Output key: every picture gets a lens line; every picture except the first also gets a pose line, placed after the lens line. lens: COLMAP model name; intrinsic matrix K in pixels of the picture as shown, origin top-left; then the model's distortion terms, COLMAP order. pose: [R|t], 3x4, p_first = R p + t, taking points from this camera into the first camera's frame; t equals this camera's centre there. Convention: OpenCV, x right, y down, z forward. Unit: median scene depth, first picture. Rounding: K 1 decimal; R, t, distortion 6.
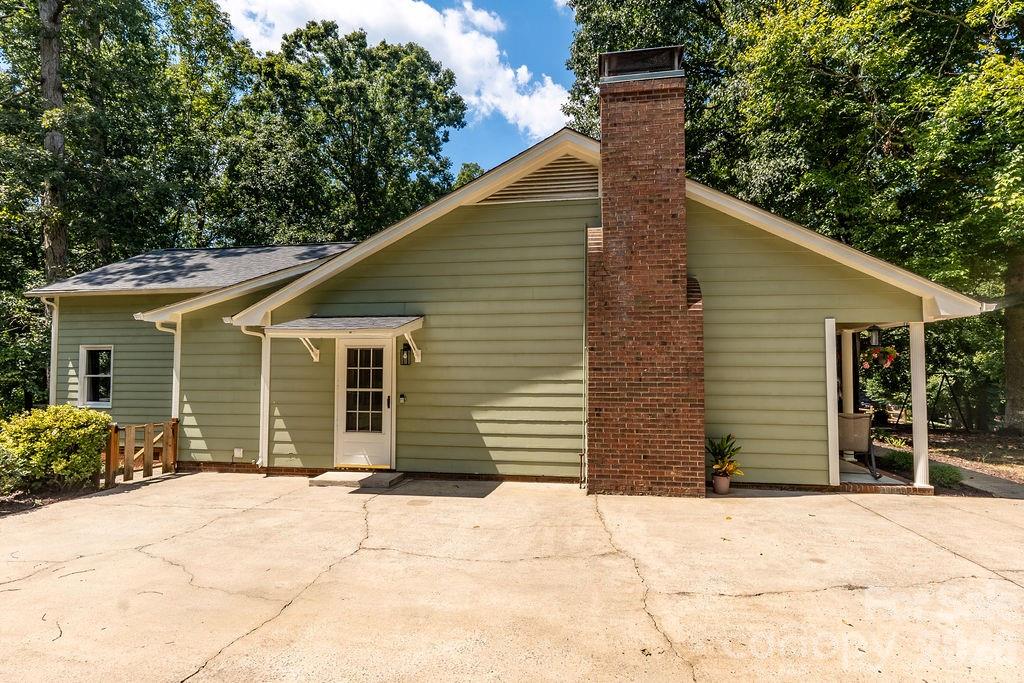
lens RADIAL K [[518.5, 0, 512.0], [0, 518.5, 341.5], [0, 0, 1]] dist [-0.001032, -0.000499]
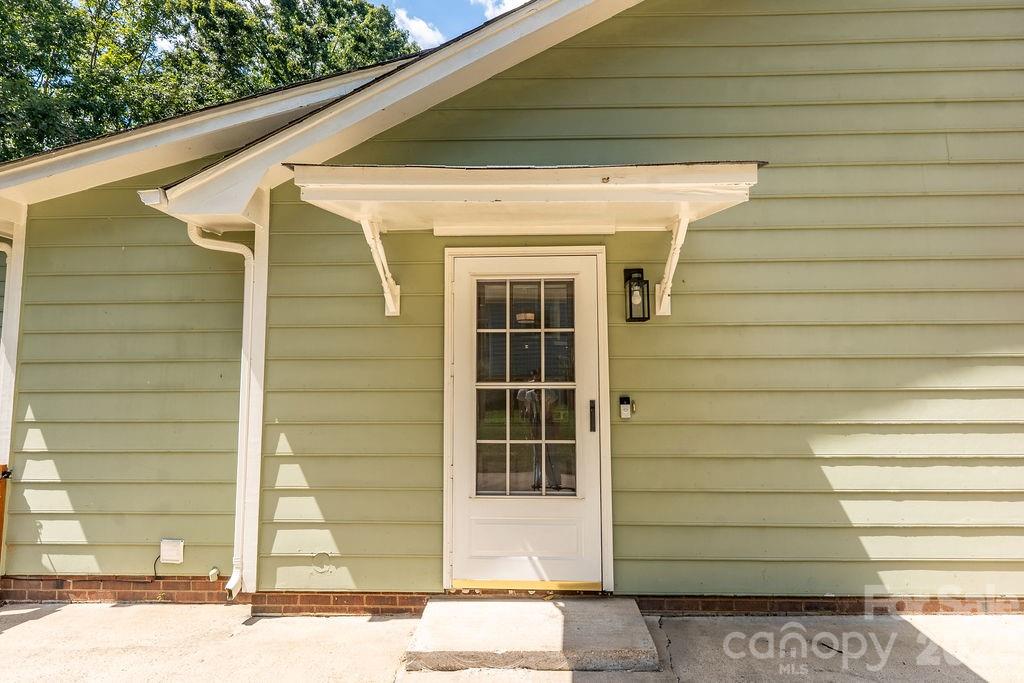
lens RADIAL K [[518.5, 0, 512.0], [0, 518.5, 341.5], [0, 0, 1]] dist [-0.001032, -0.000499]
pose [[0.992113, 0.006097, 0.125195, -0.334980], [-0.002231, 0.999517, -0.030994, 0.070220], [-0.125324, 0.030471, 0.991648, 0.595429]]
